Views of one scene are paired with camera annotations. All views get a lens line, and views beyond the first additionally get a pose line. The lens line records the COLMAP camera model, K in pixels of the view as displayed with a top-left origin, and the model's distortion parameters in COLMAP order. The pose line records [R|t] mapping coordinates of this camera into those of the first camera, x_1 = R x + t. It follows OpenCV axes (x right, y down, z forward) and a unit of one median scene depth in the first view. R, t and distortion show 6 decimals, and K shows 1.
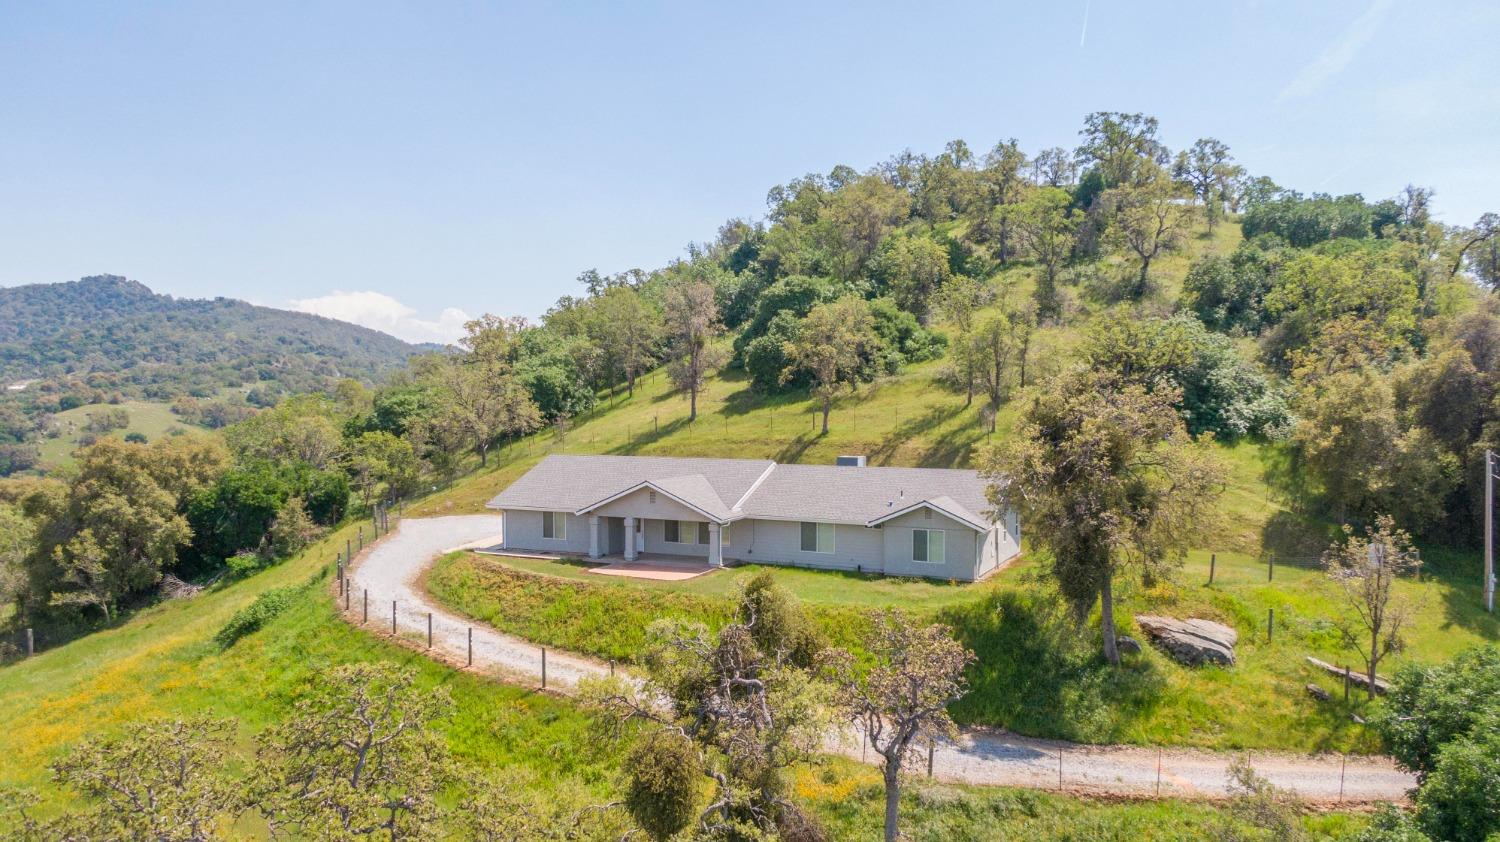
lens RADIAL K [[1176.1, 0, 753.4], [0, 1176.1, 416.8], [0, 0, 1]] dist [0.003005, 0.001604]
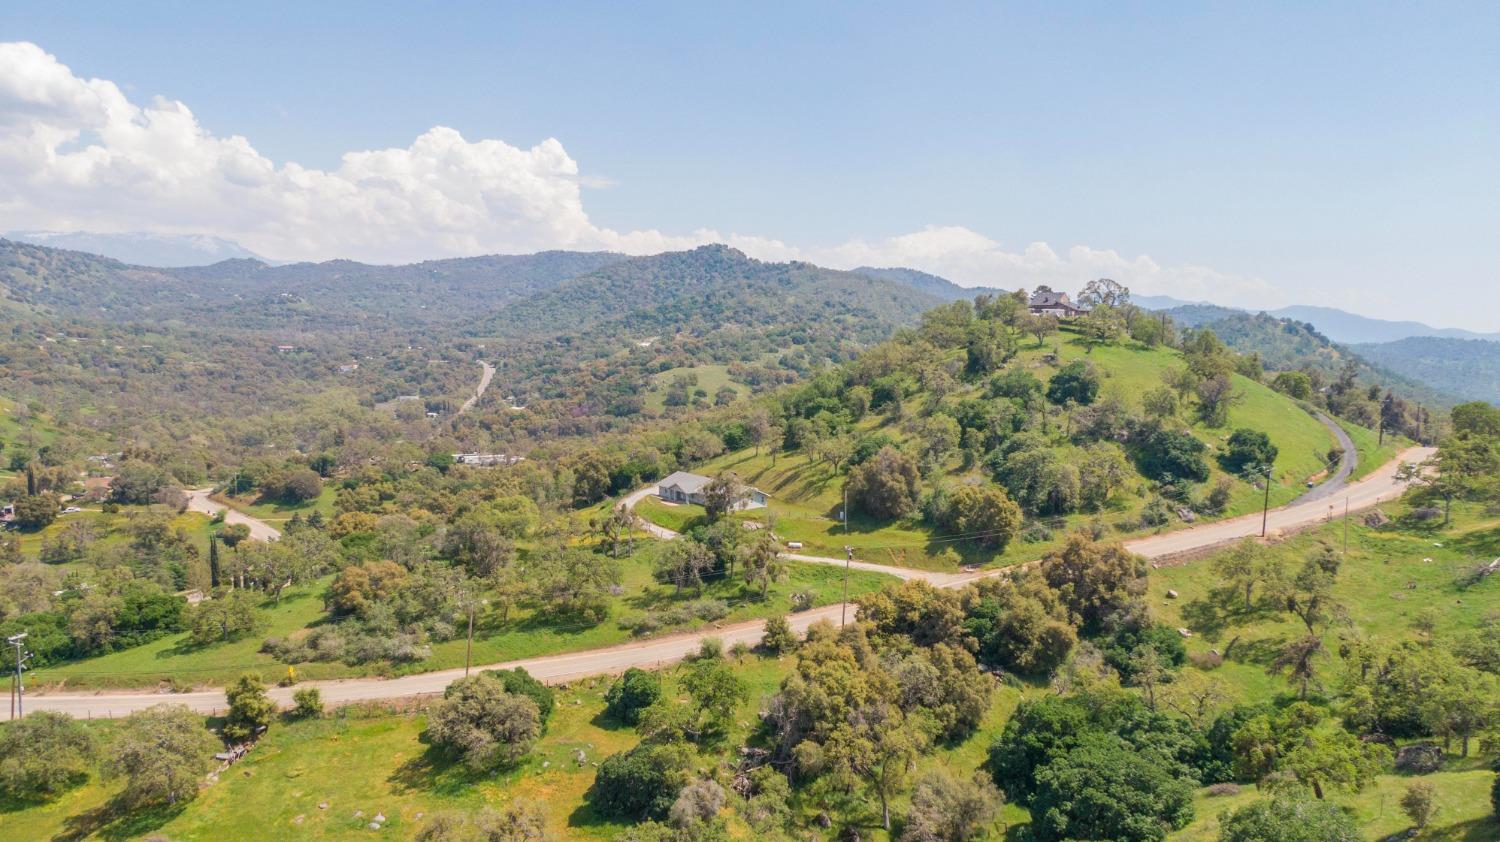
lens RADIAL K [[1176.1, 0, 749.6], [0, 1176.1, 421.2], [0, 0, 1]] dist [0.003005, 0.001604]
pose [[0.881896, 0.046561, -0.469139, 0.207144], [-0.015561, 0.997444, 0.069743, -0.045403], [0.471187, -0.054206, 0.880366, -0.256564]]
